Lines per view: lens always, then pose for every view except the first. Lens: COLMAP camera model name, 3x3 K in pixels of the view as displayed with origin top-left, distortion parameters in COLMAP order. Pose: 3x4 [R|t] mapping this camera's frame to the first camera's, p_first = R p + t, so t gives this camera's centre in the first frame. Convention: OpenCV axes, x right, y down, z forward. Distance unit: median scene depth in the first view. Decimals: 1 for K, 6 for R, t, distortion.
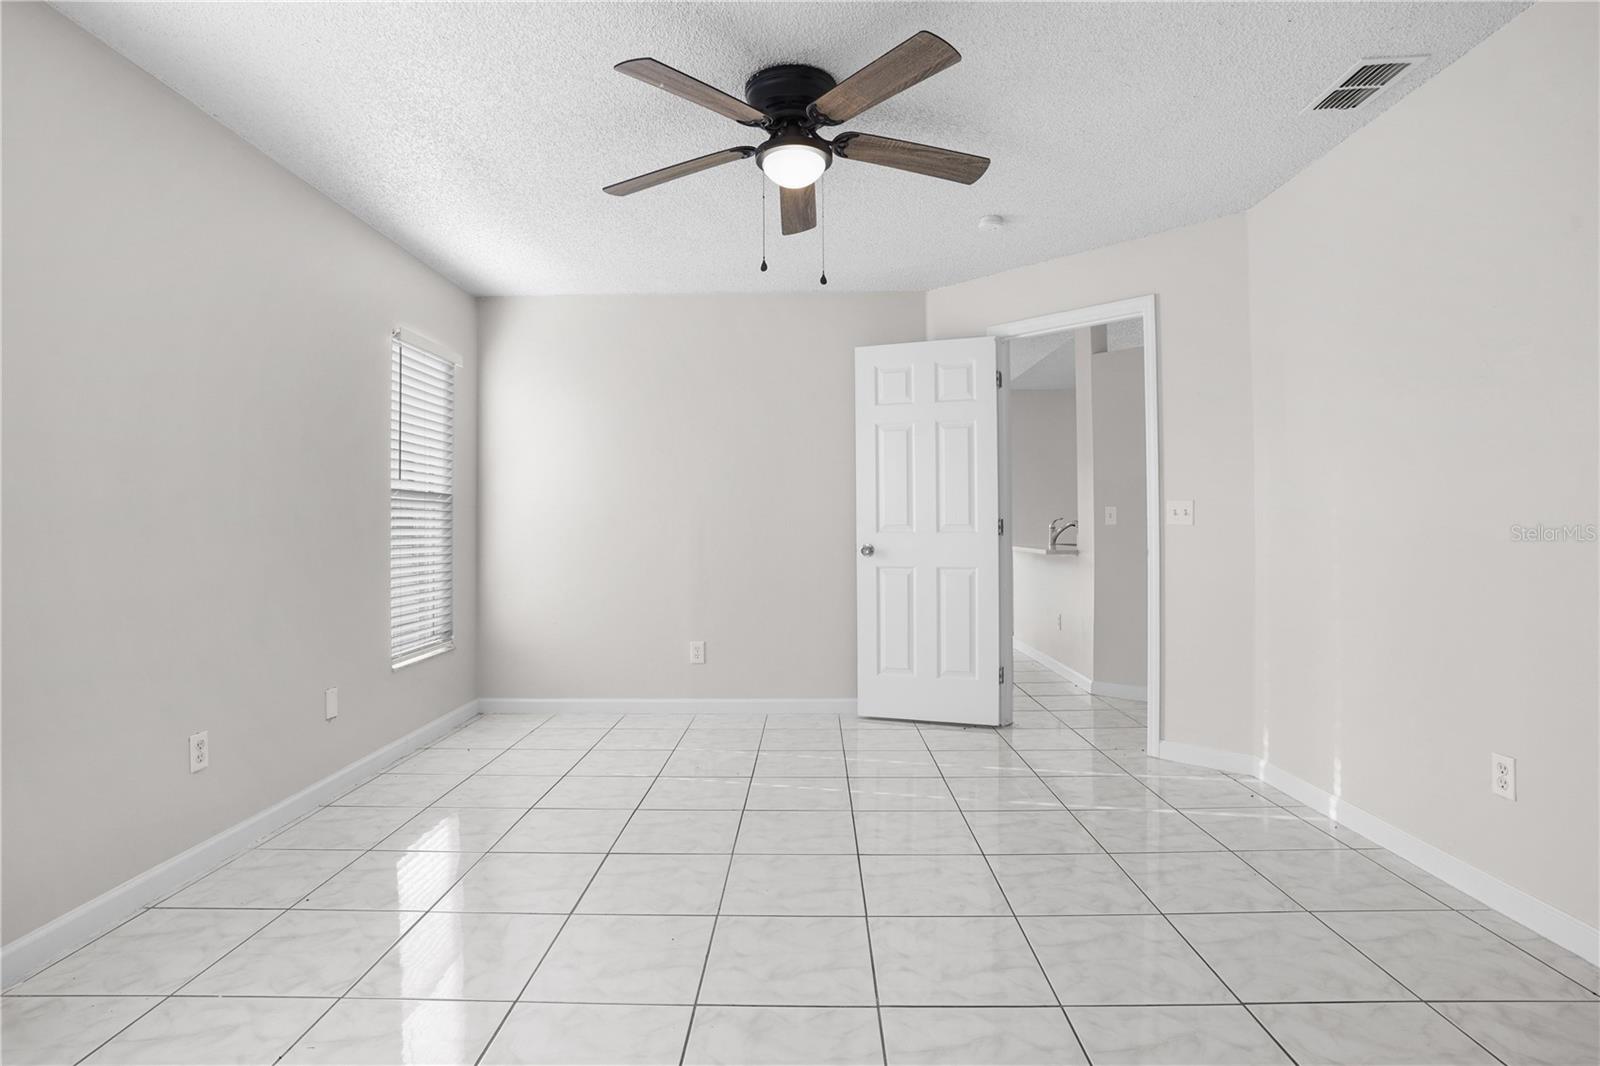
lens RADIAL K [[783.6, 0, 799.9], [0, 783.6, 528.4], [0, 0, 1]] dist [-0.065527, 0.017406]
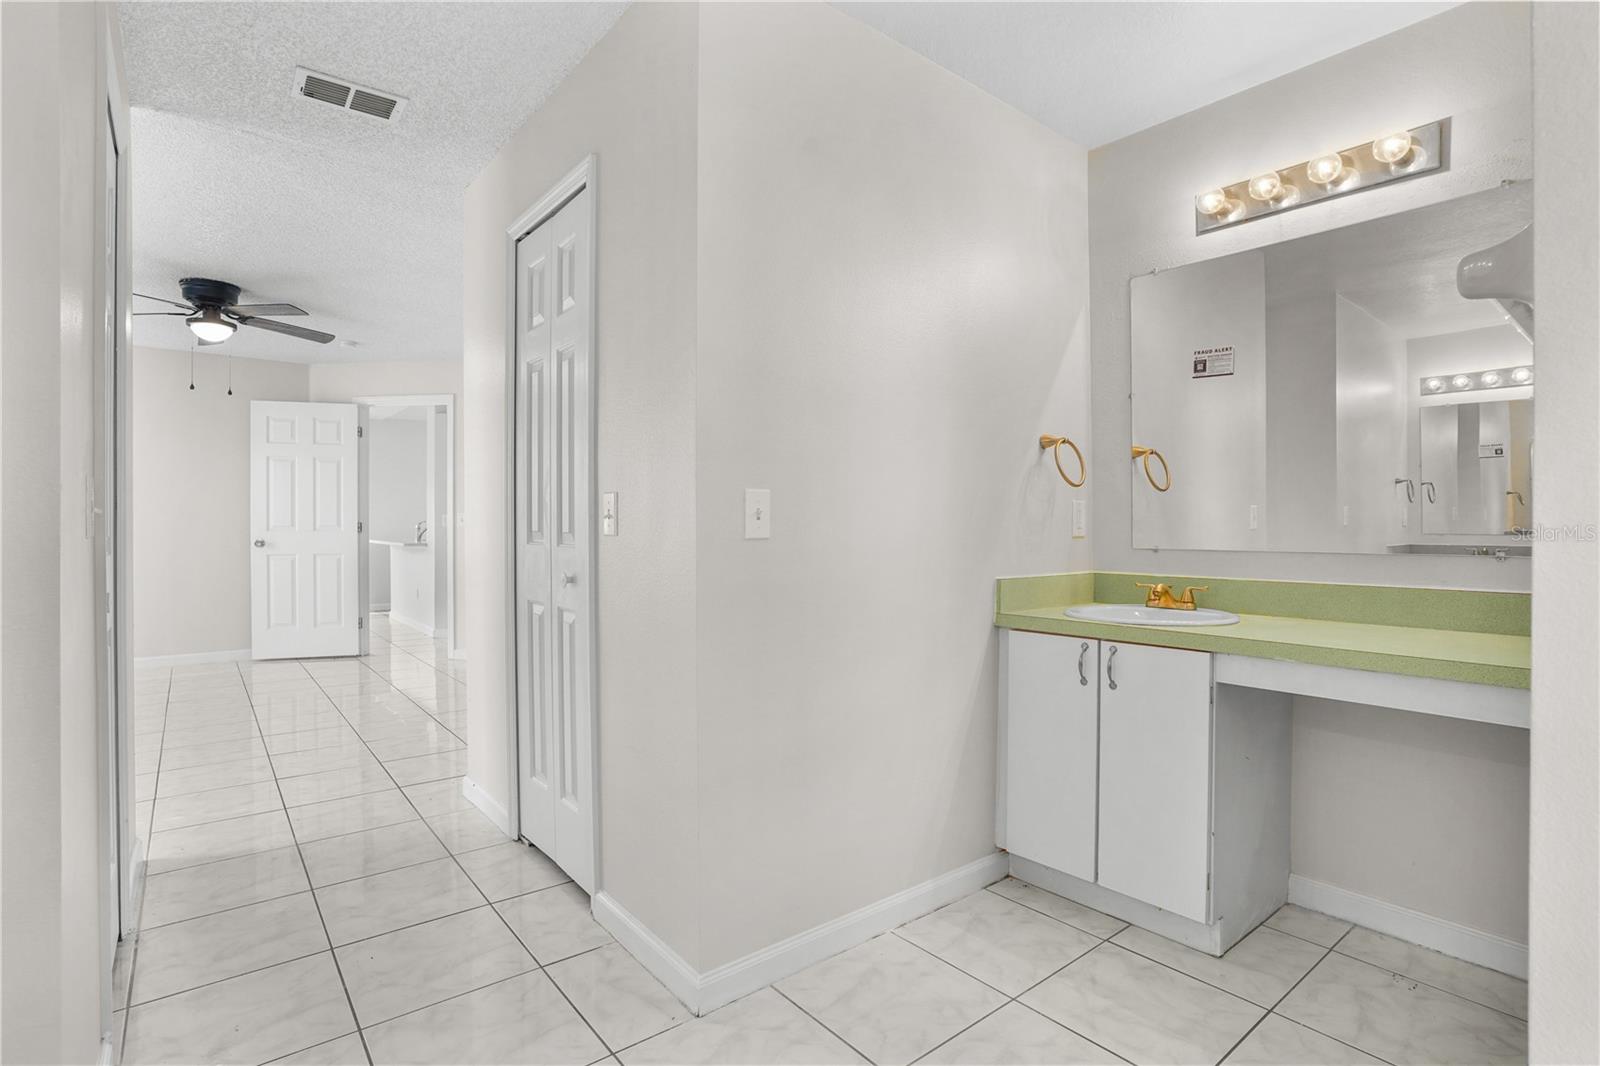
lens RADIAL K [[783.6, 0, 809.2], [0, 783.6, 527.6], [0, 0, 1]] dist [-0.065527, 0.017406]
pose [[0.766713, 0.004093, 0.641977, -0.038484], [-0.001127, 0.999987, -0.005029, 0.004668], [-0.641989, 0.003132, 0.766707, -0.742225]]
